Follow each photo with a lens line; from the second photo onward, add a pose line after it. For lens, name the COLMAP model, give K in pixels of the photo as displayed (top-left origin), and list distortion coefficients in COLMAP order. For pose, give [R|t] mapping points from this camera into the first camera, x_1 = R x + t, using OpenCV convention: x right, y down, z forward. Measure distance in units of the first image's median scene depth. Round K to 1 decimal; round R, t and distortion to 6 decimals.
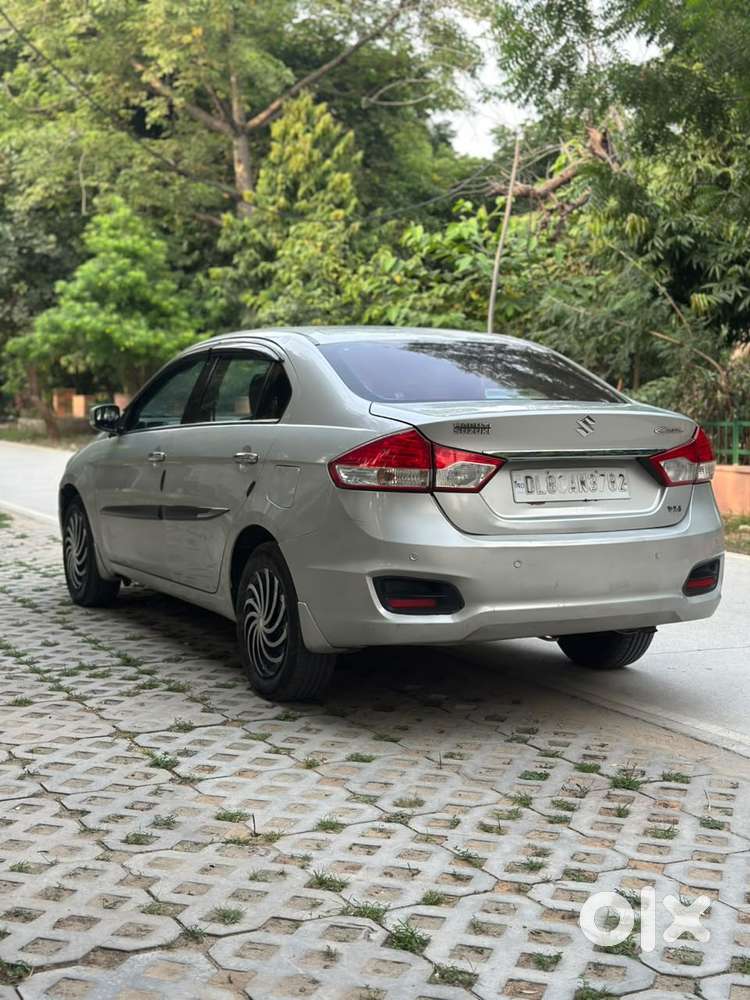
lens RADIAL K [[1391.4, 0, 371.1], [0, 1391.4, 505.7], [0, 0, 1]] dist [0.188133, -0.313353]
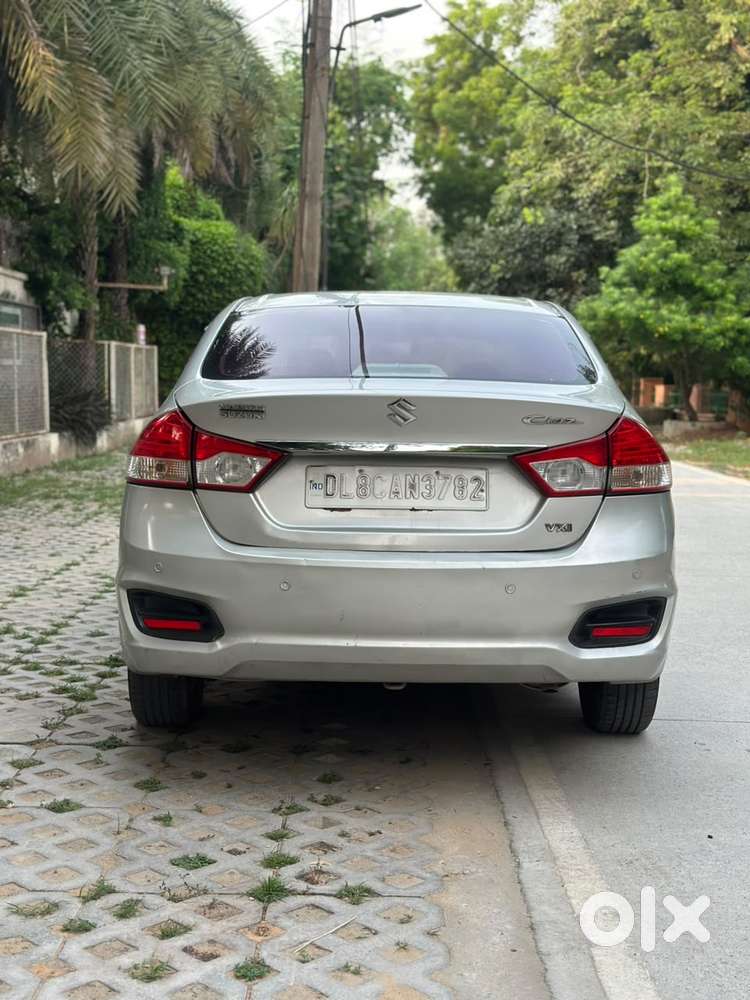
lens RADIAL K [[1391.4, 0, 371.1], [0, 1391.4, 505.7], [0, 0, 1]] dist [0.188133, -0.313353]
pose [[0.885811, 0.049758, -0.461371, 0.157849], [-0.046951, 0.998743, 0.017569, -0.005938], [0.461665, 0.006099, 0.887033, 0.102568]]
